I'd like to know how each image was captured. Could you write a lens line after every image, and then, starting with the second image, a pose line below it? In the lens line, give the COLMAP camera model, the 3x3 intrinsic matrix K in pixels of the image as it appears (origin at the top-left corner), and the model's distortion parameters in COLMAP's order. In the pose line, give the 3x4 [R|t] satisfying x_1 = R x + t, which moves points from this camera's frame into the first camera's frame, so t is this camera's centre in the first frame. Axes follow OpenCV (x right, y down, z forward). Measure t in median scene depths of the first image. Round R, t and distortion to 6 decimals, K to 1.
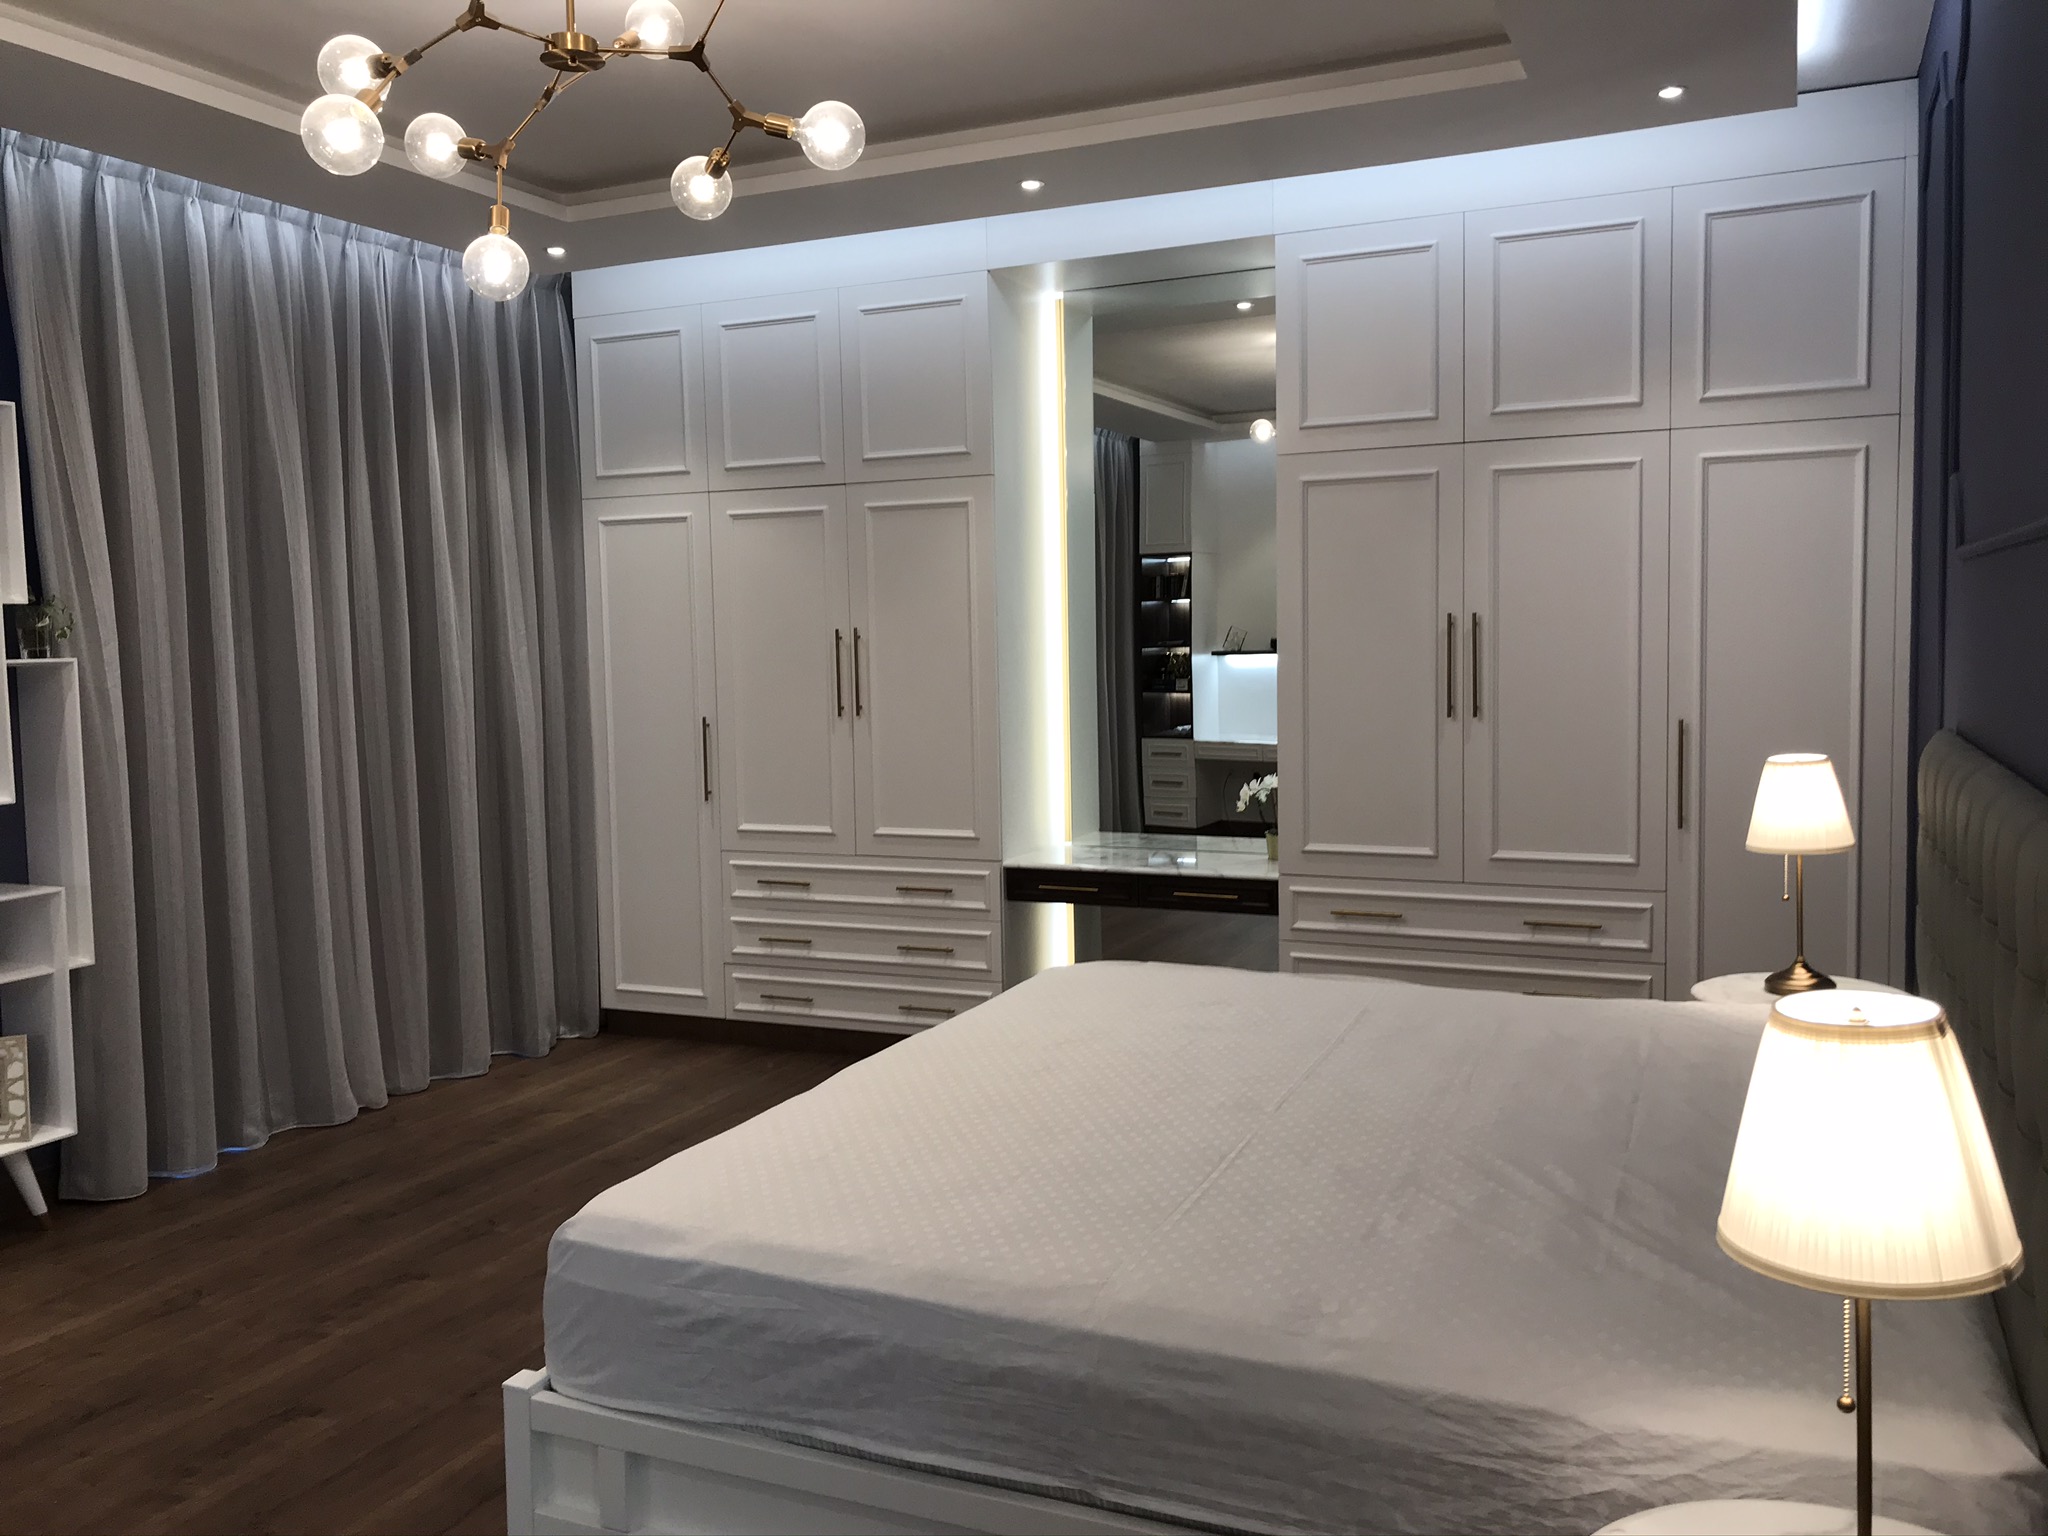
lens RADIAL K [[1684.1, 0, 1014.5], [0, 1684.1, 758.4], [0, 0, 1]] dist [0.033236, -0.032369]
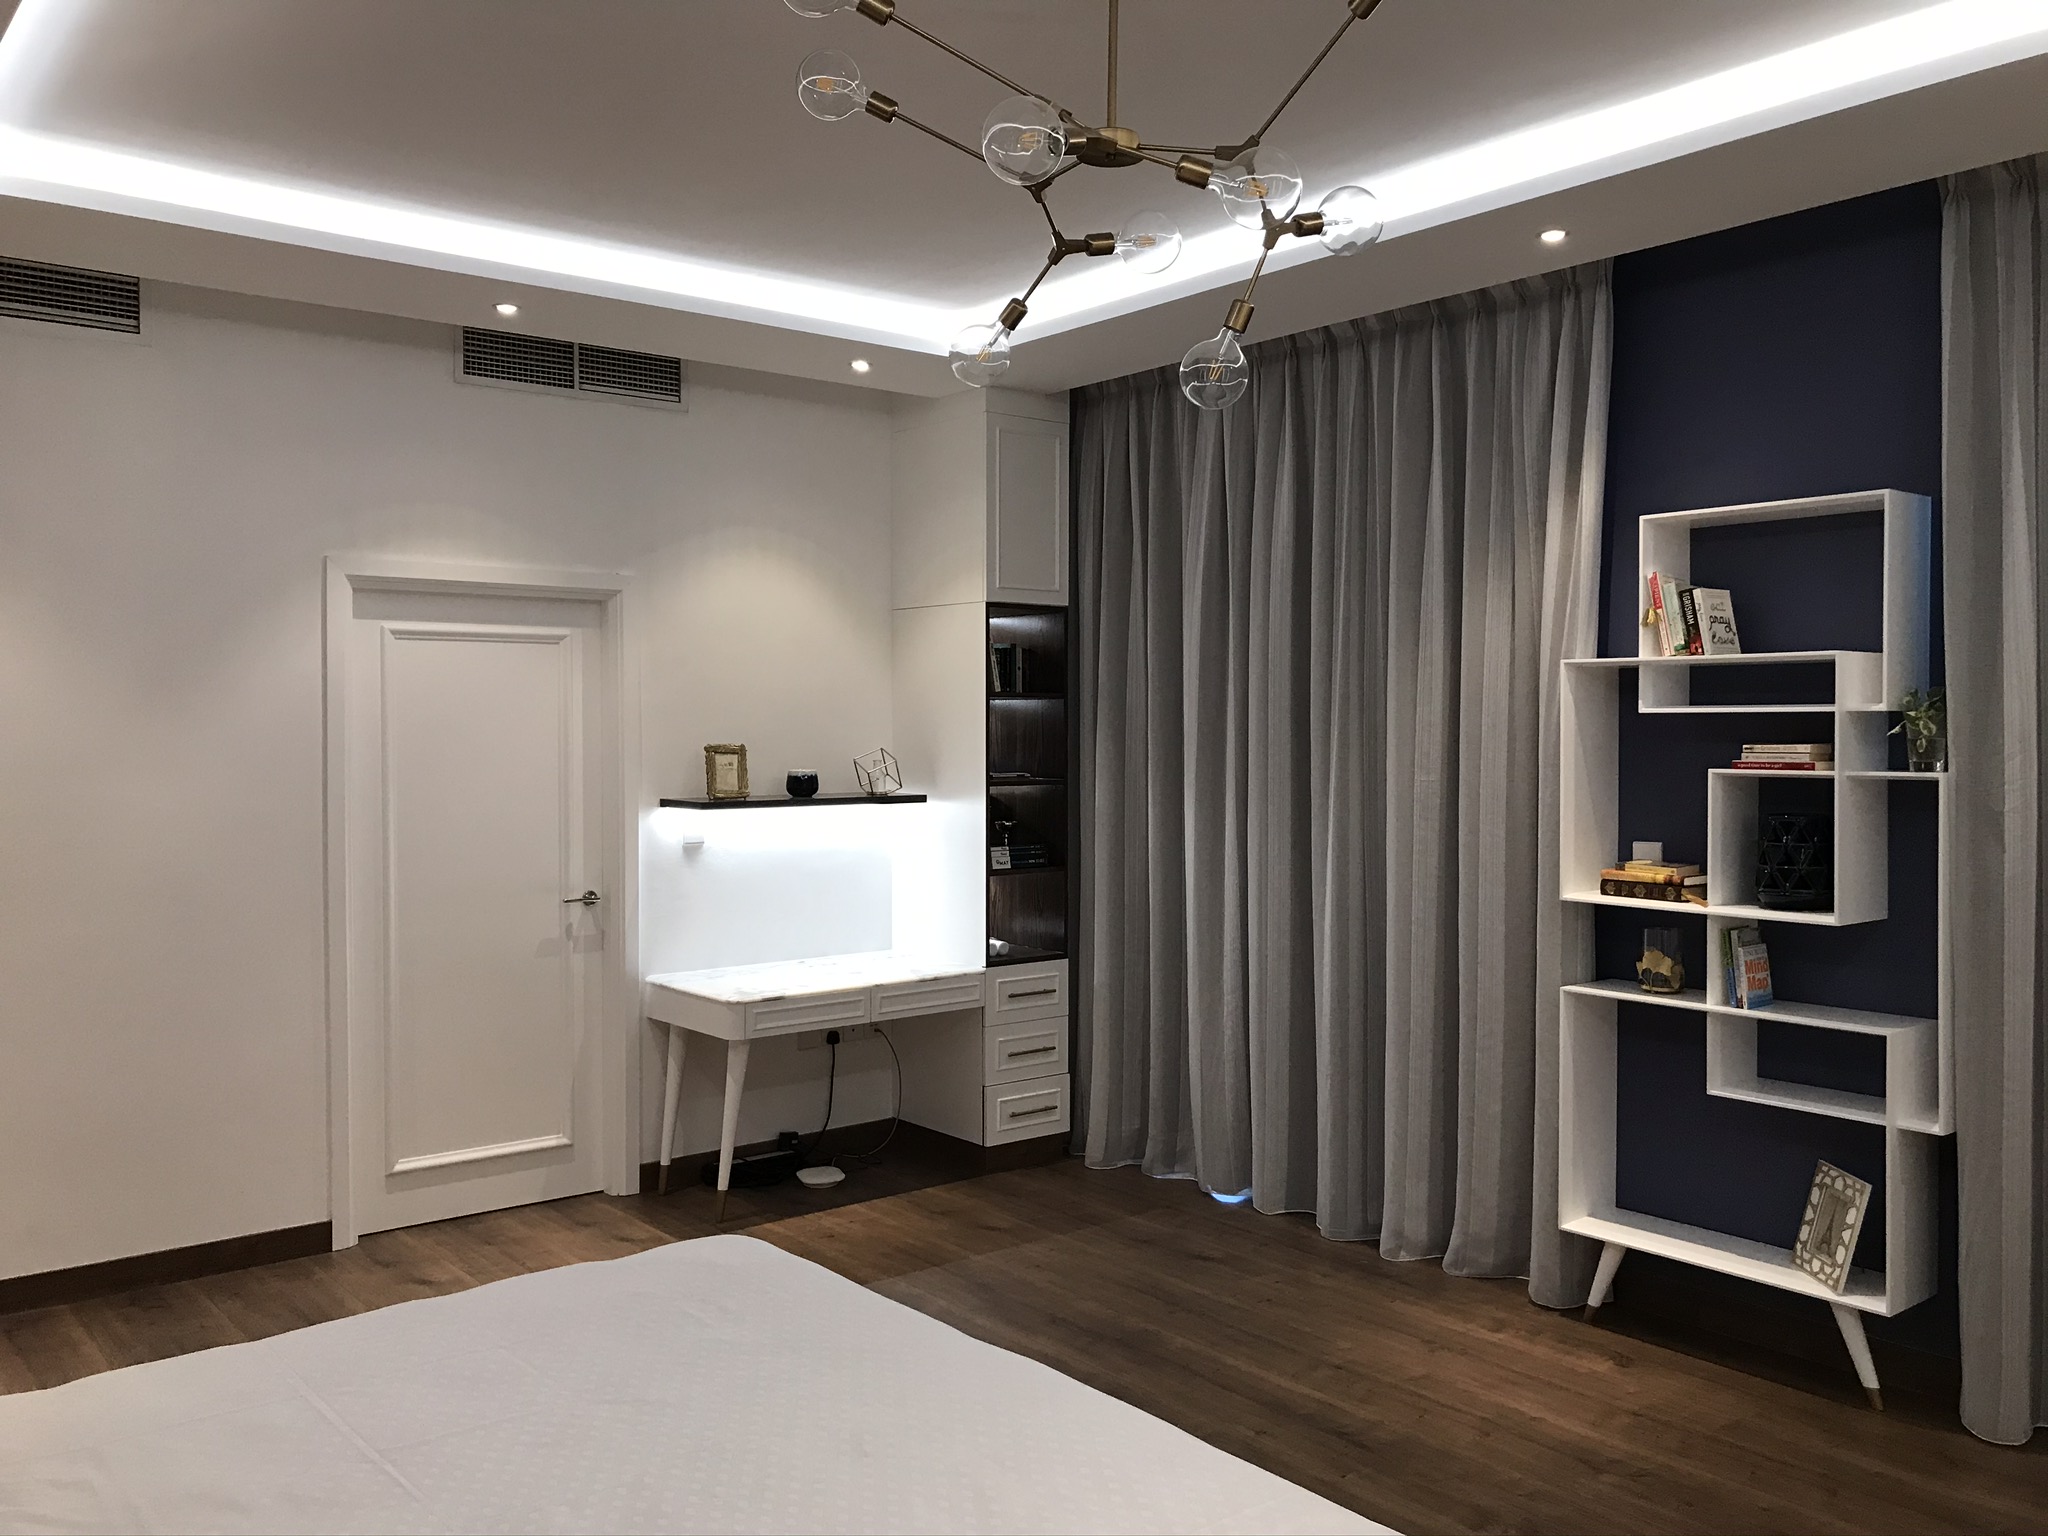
lens RADIAL K [[1684.1, 0, 946.0], [0, 1684.1, 777.5], [0, 0, 1]] dist [0.033236, -0.032369]
pose [[-0.475168, 0.053540, -0.878265, 0.420922], [-0.045561, 0.995311, 0.085325, -0.104617], [0.878715, 0.080559, -0.470501, 0.945788]]
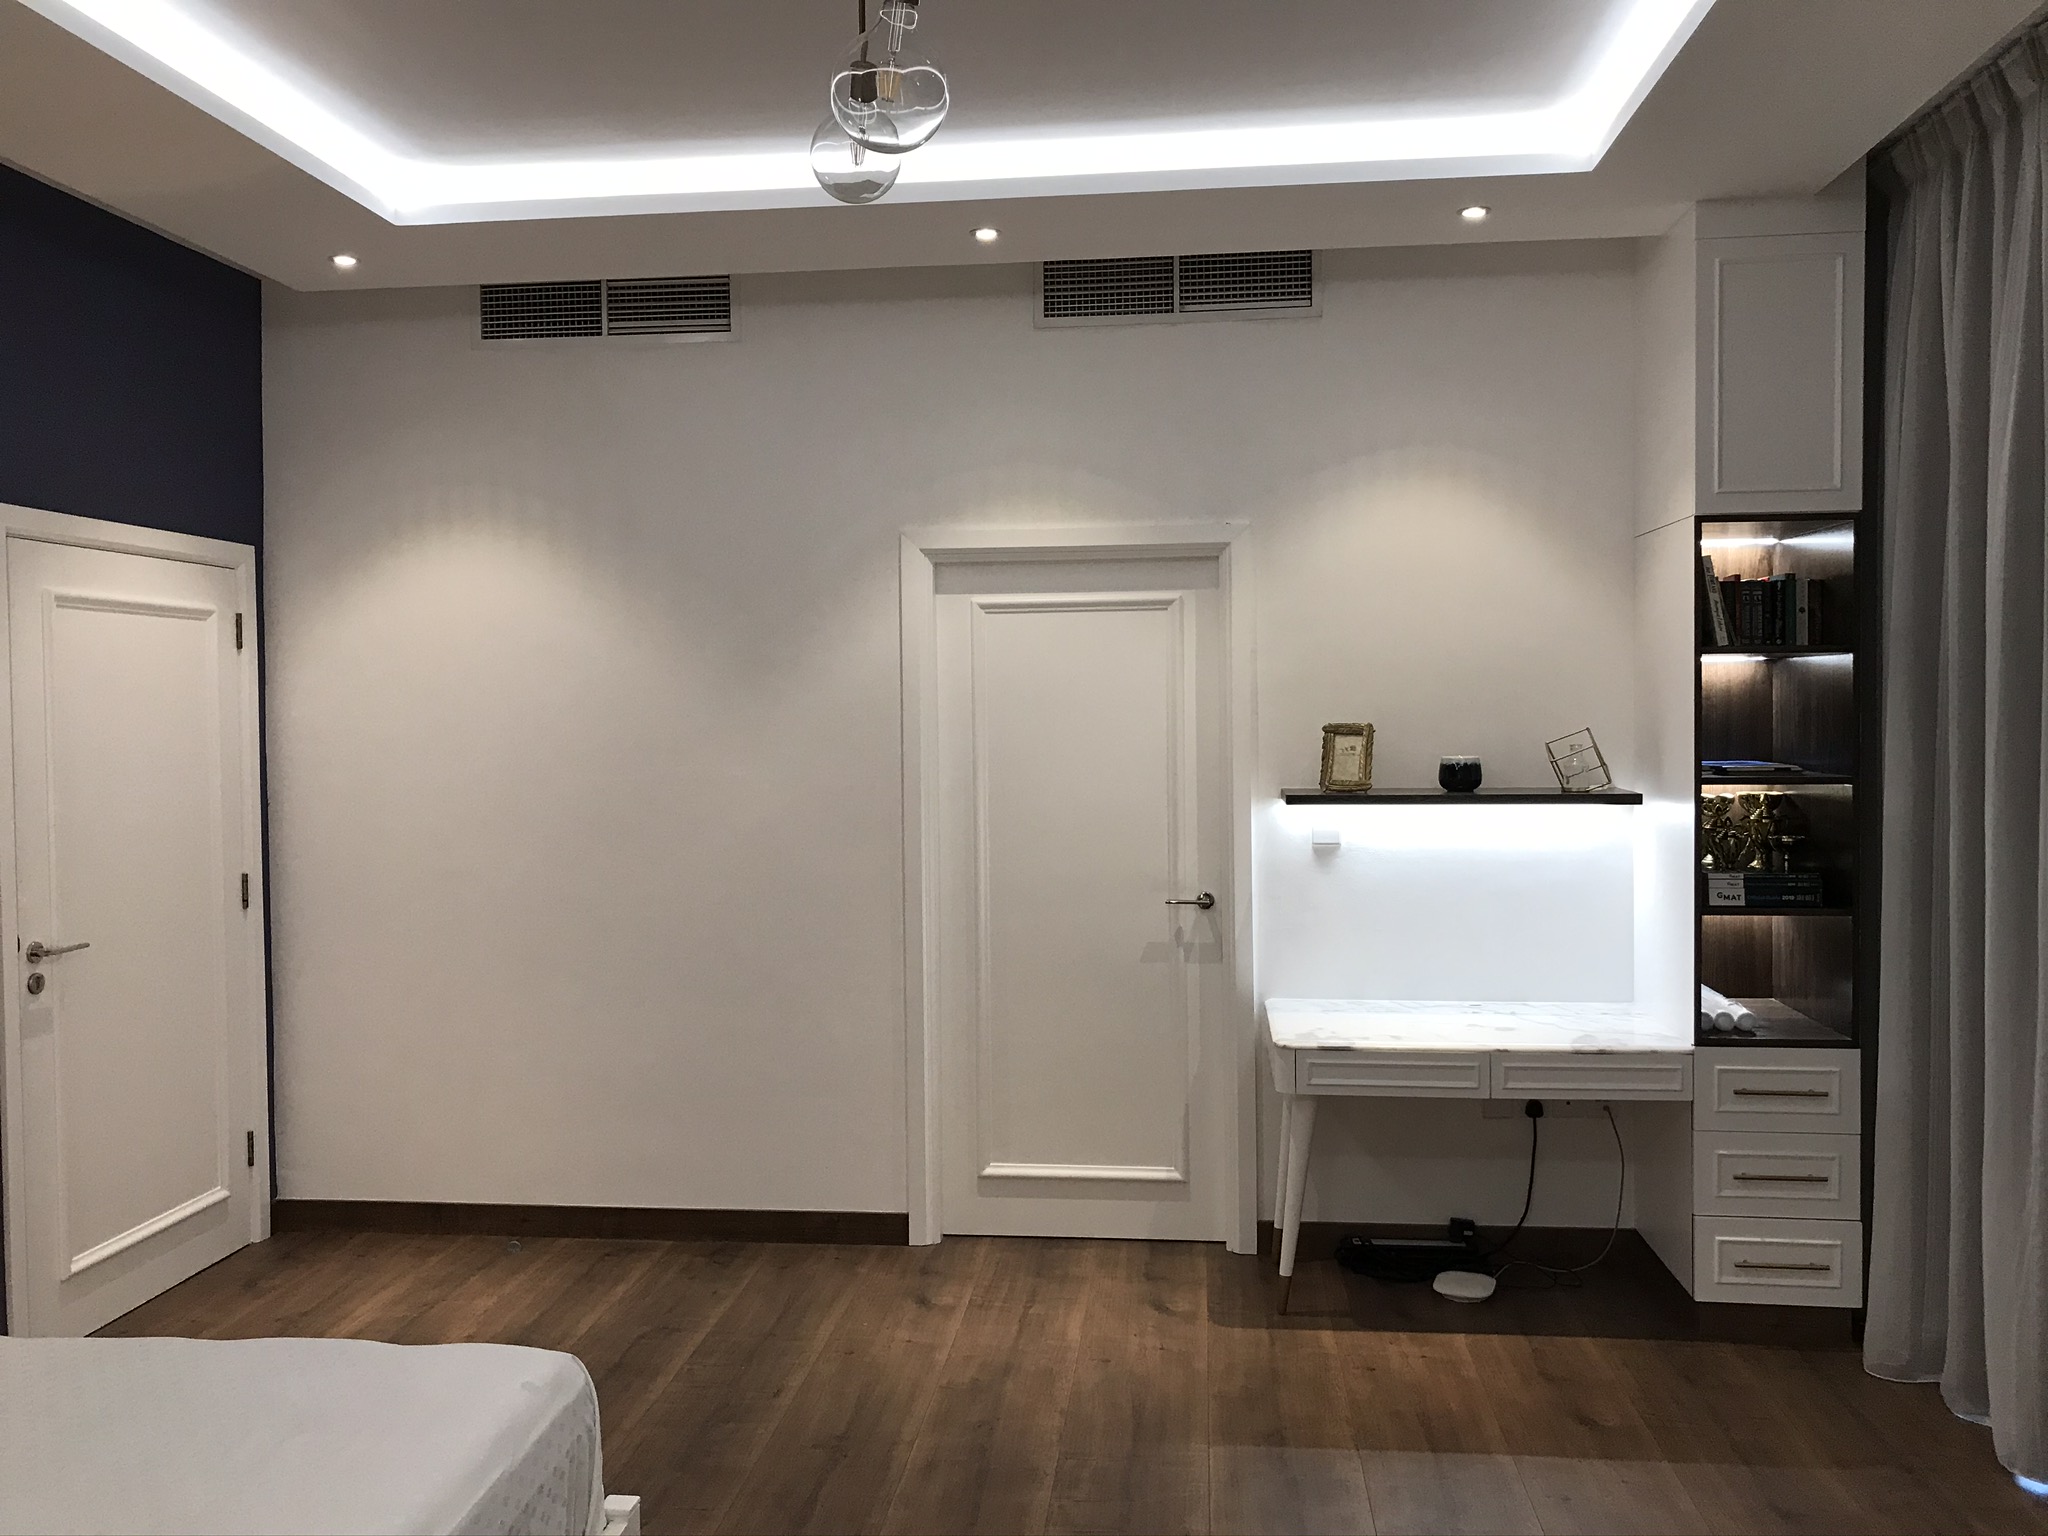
lens RADIAL K [[1684.1, 0, 1028.9], [0, 1684.1, 760.3], [0, 0, 1]] dist [0.033236, -0.032369]
pose [[-0.956928, 0.054620, -0.285142, -0.142225], [0.022776, 0.993240, 0.113825, -0.112167], [0.289431, 0.102428, -0.951703, 1.119279]]
